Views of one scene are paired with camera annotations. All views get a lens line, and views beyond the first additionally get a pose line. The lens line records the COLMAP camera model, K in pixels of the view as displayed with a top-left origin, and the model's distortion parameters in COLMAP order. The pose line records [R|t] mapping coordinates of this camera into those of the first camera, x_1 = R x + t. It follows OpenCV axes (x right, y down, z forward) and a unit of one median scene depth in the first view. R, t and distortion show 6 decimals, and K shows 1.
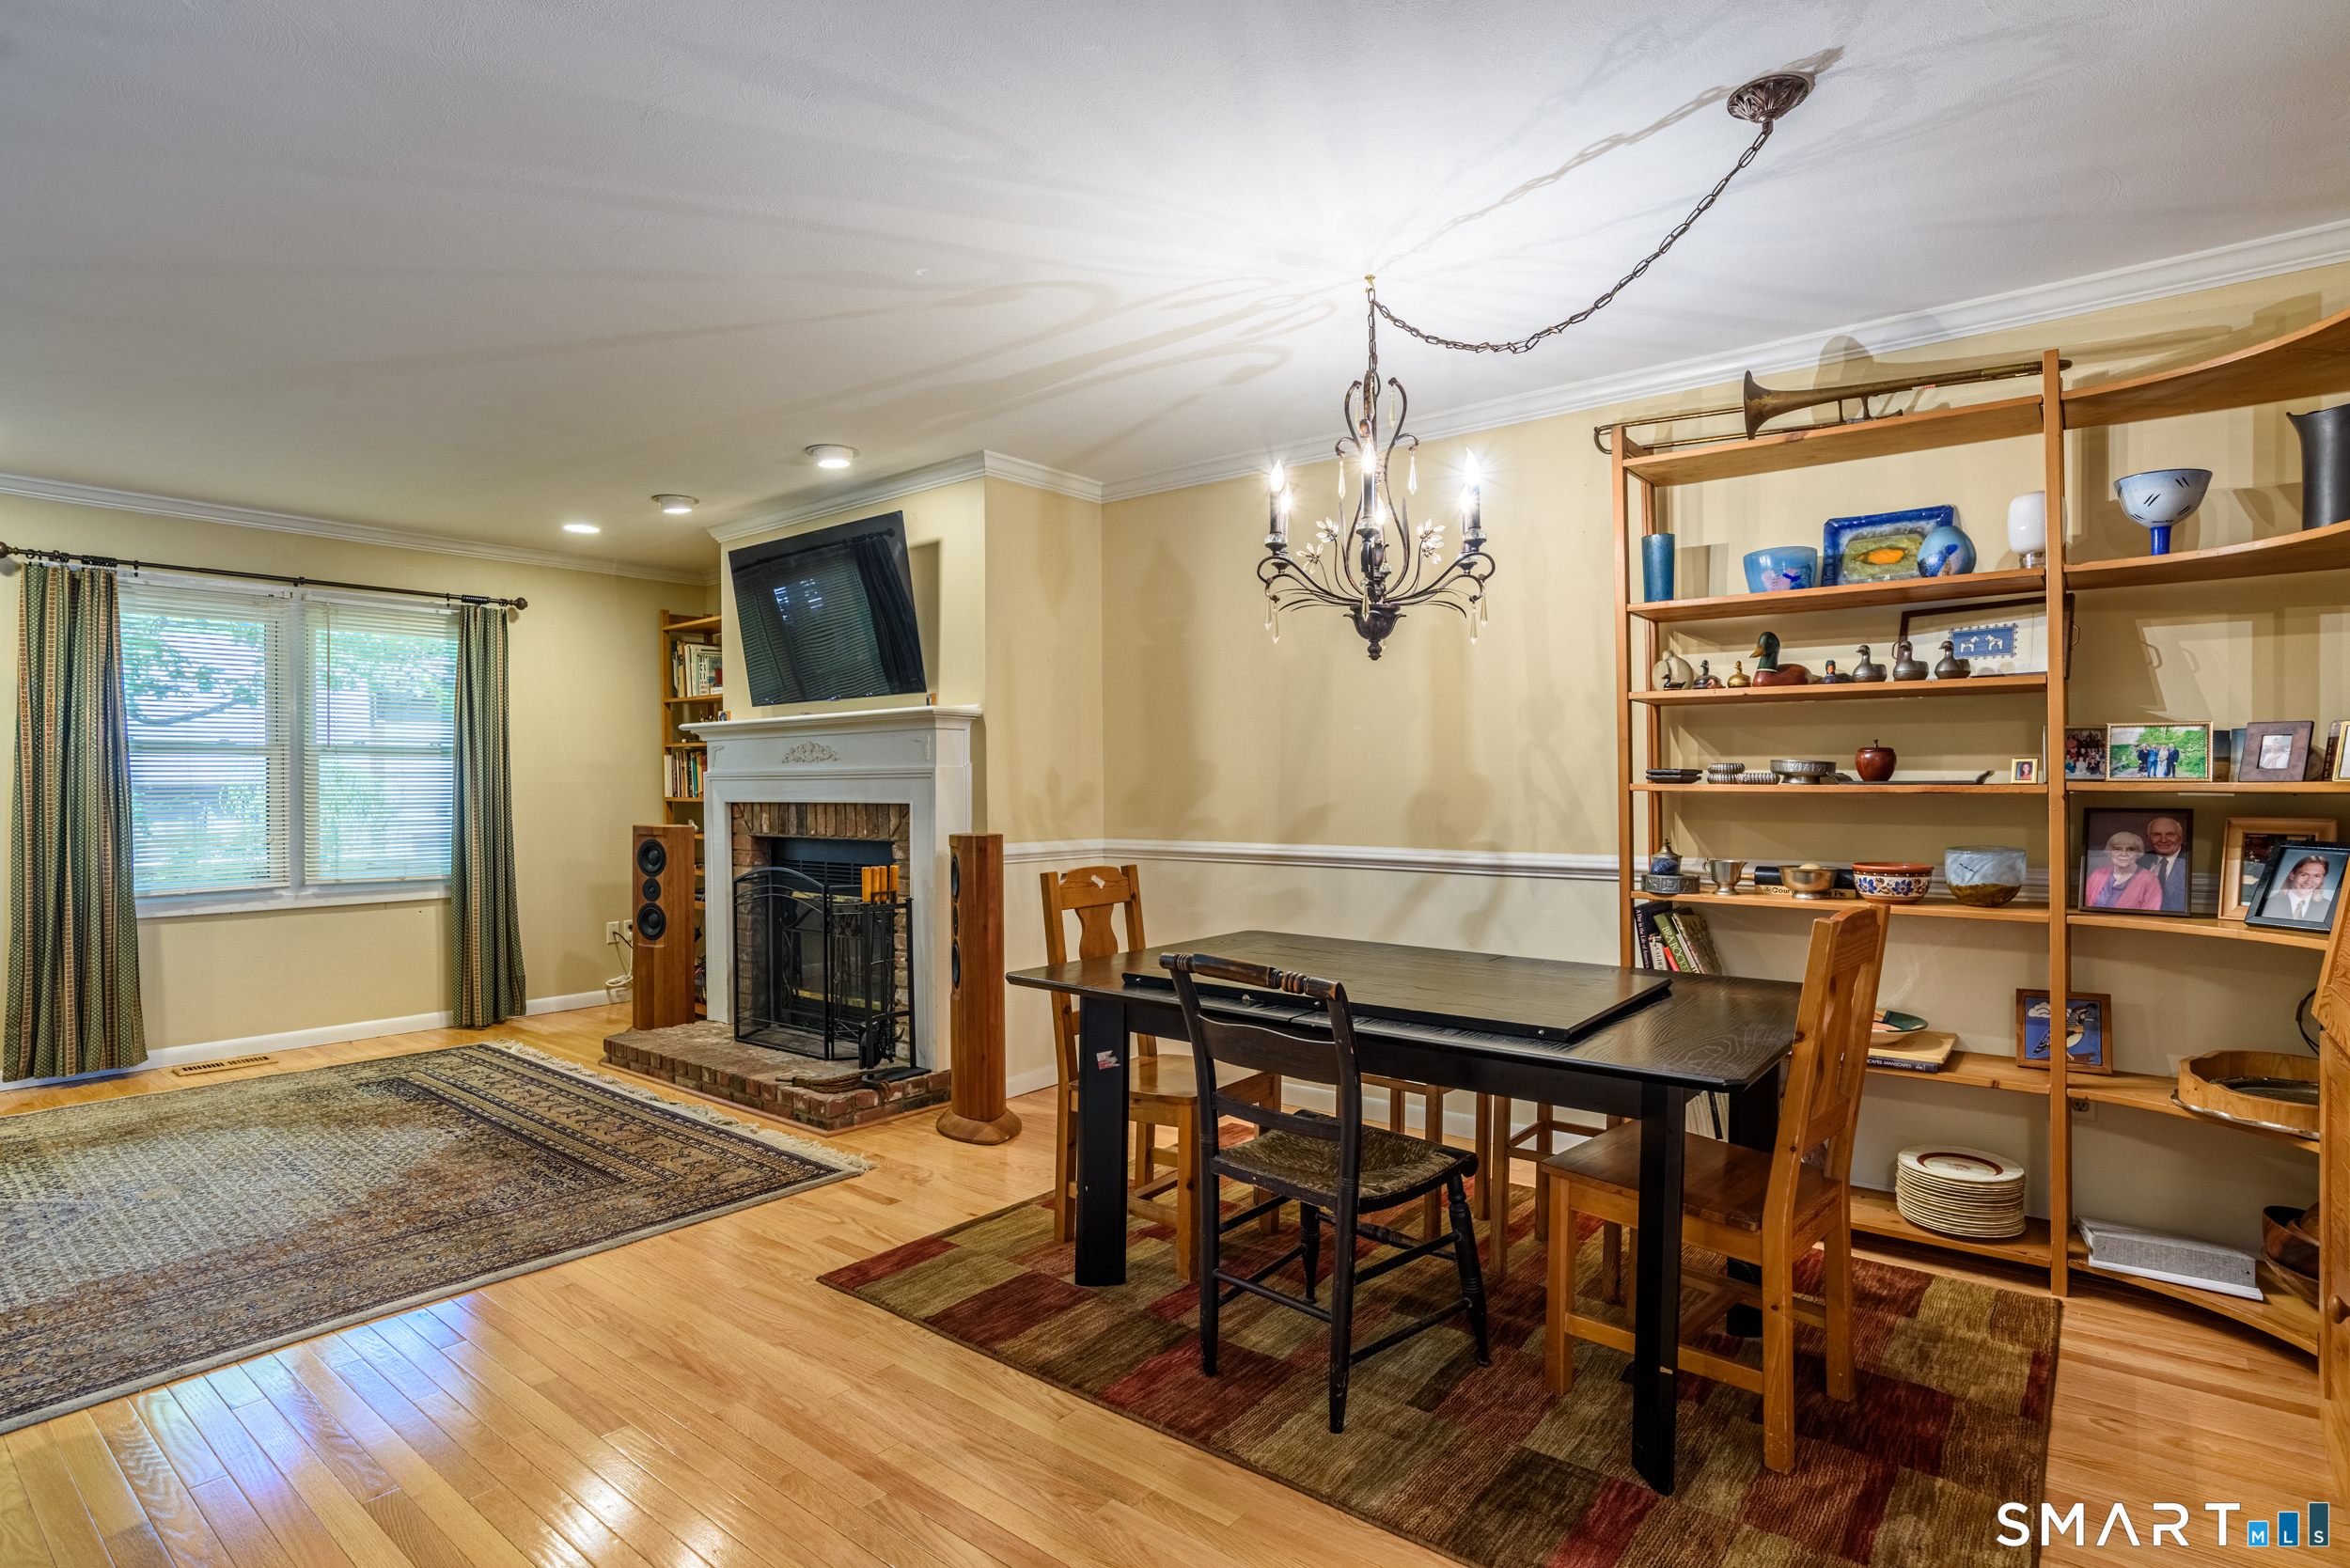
lens RADIAL K [[1202.7, 0, 1183.3], [0, 1202.7, 787.7], [0, 0, 1]] dist [-0.051736, 0.023374]
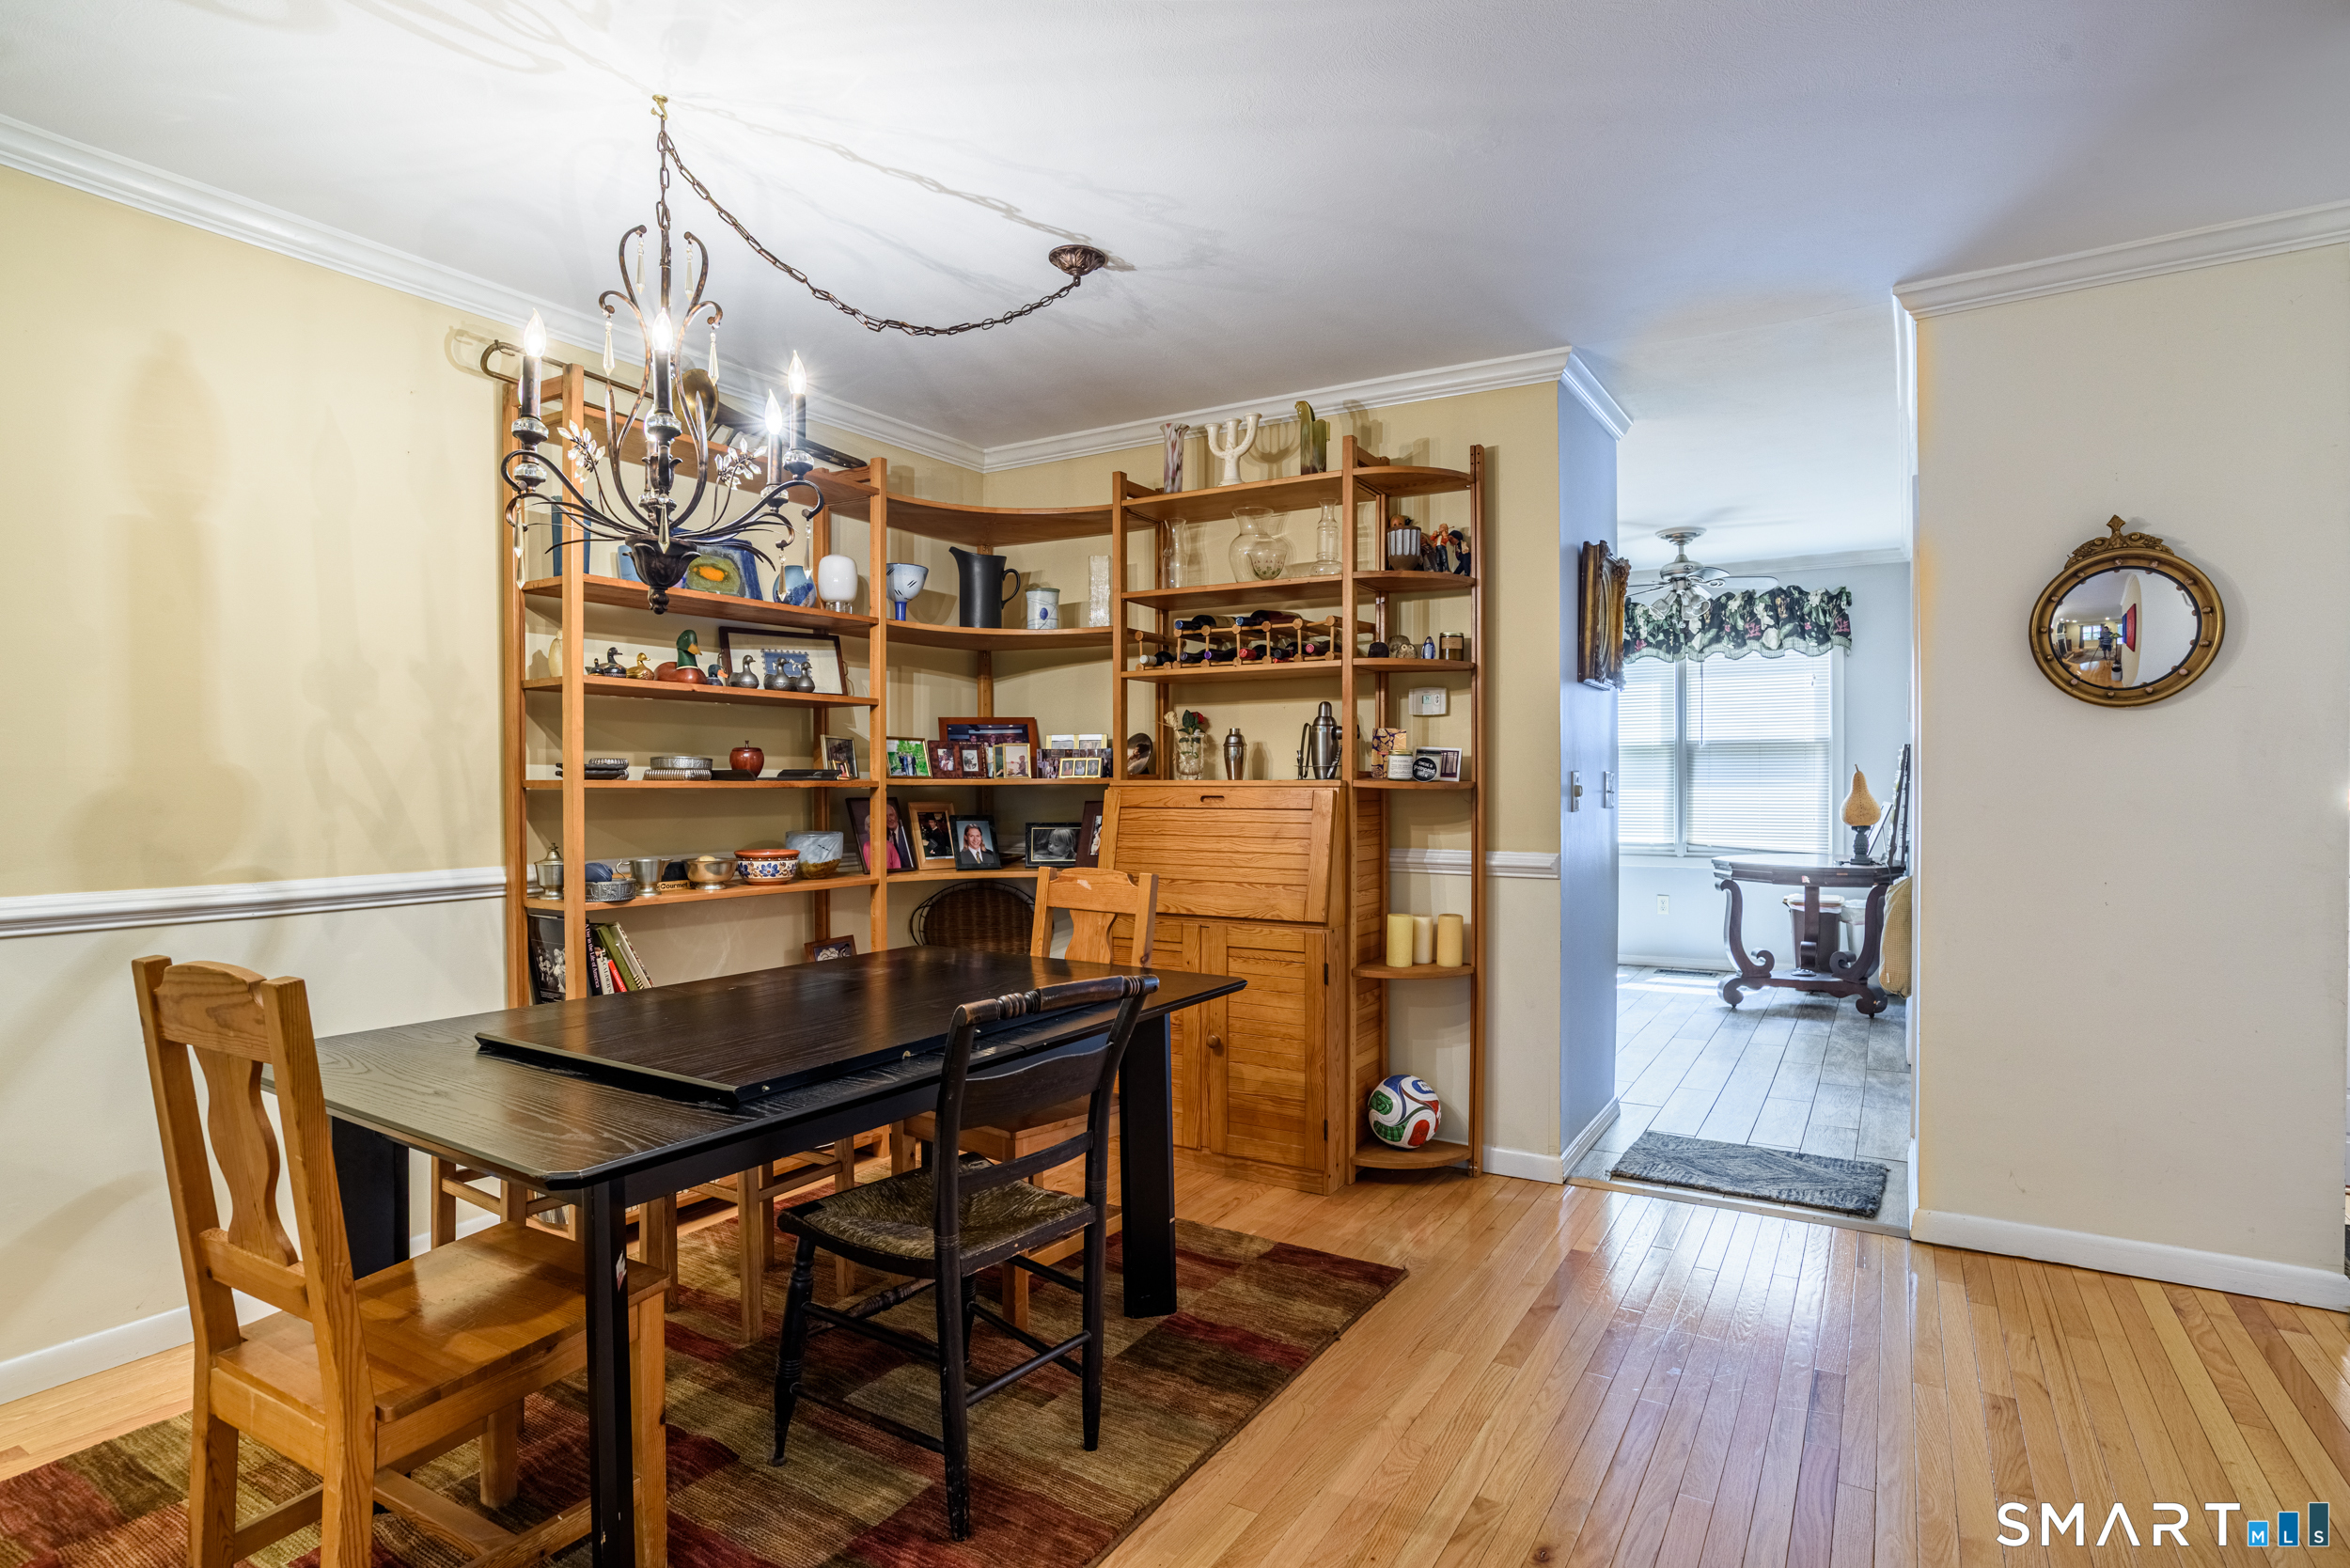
lens RADIAL K [[1202.7, 0, 1183.3], [0, 1202.7, 787.7], [0, 0, 1]] dist [-0.051736, 0.023374]
pose [[-0.125690, -0.006940, 0.992045, -0.389086], [0.001138, 0.999974, 0.007140, -0.002653], [-0.992069, 0.002026, -0.125679, 0.487855]]
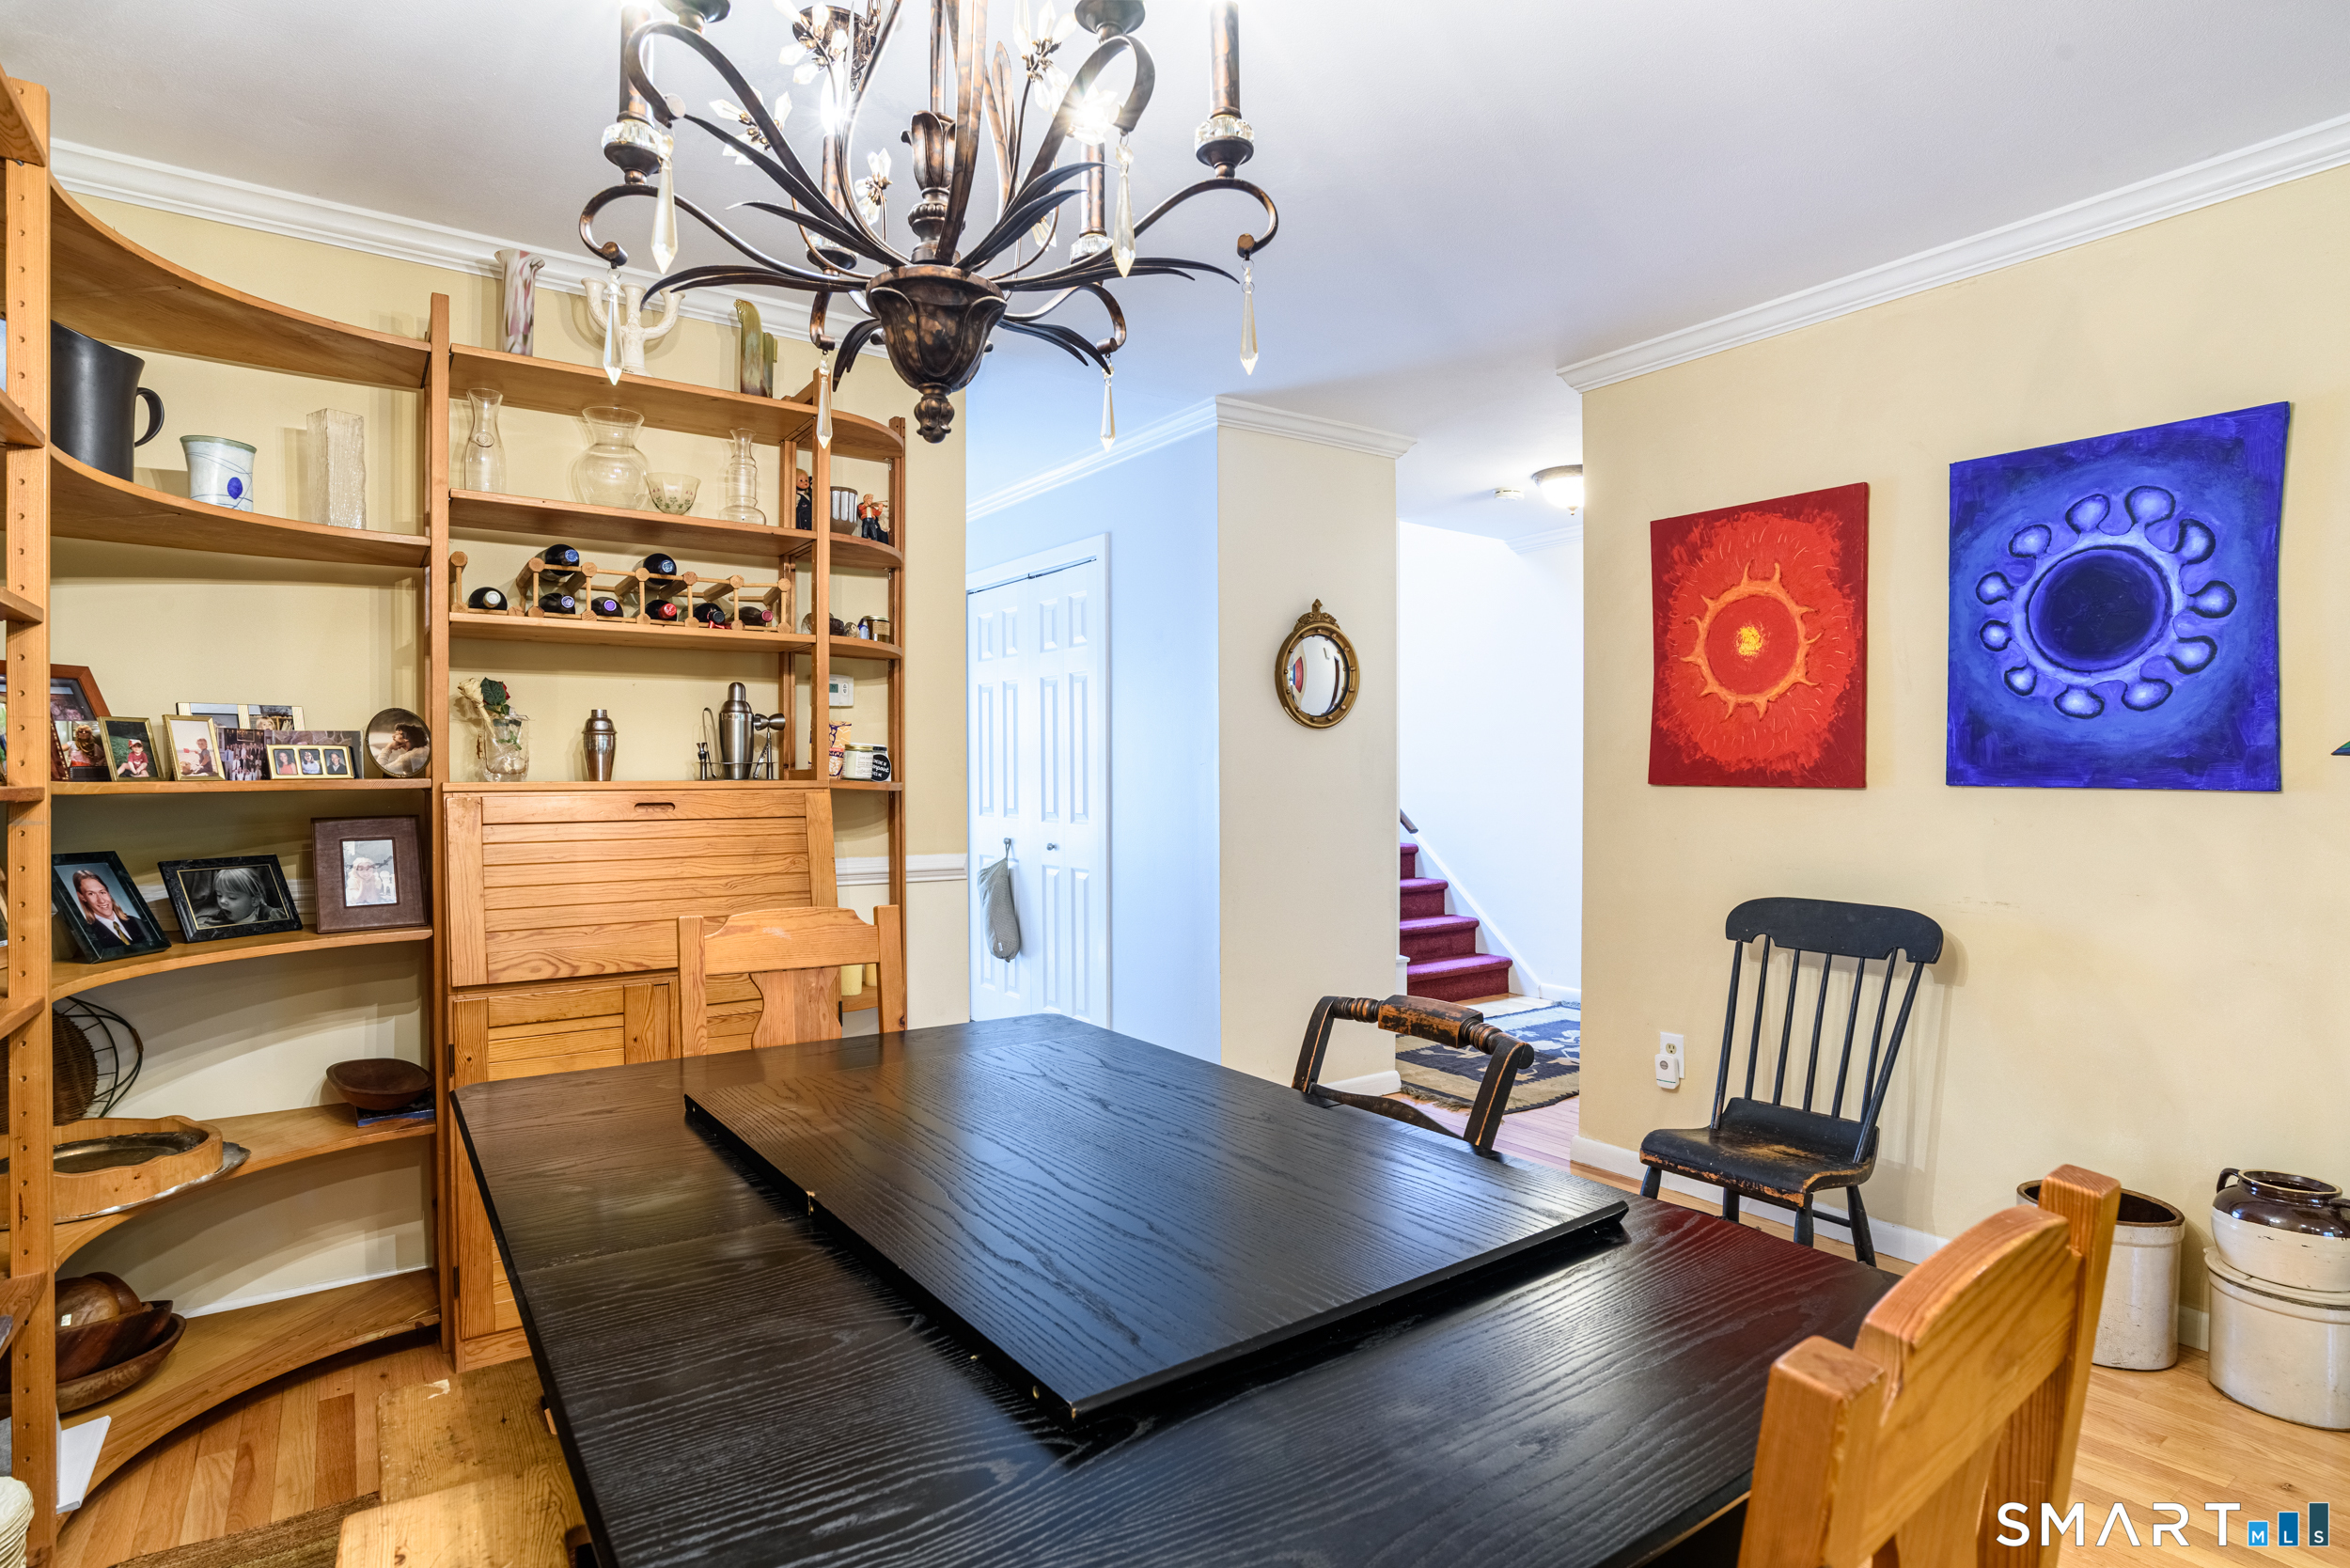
lens RADIAL K [[1202.7, 0, 1183.3], [0, 1202.7, 787.7], [0, 0, 1]] dist [-0.051736, 0.023374]
pose [[-0.964336, 0.003715, 0.264656, 0.001467], [0.006006, 0.999951, 0.007850, -0.001524], [-0.264614, 0.009159, -0.964311, 0.848186]]
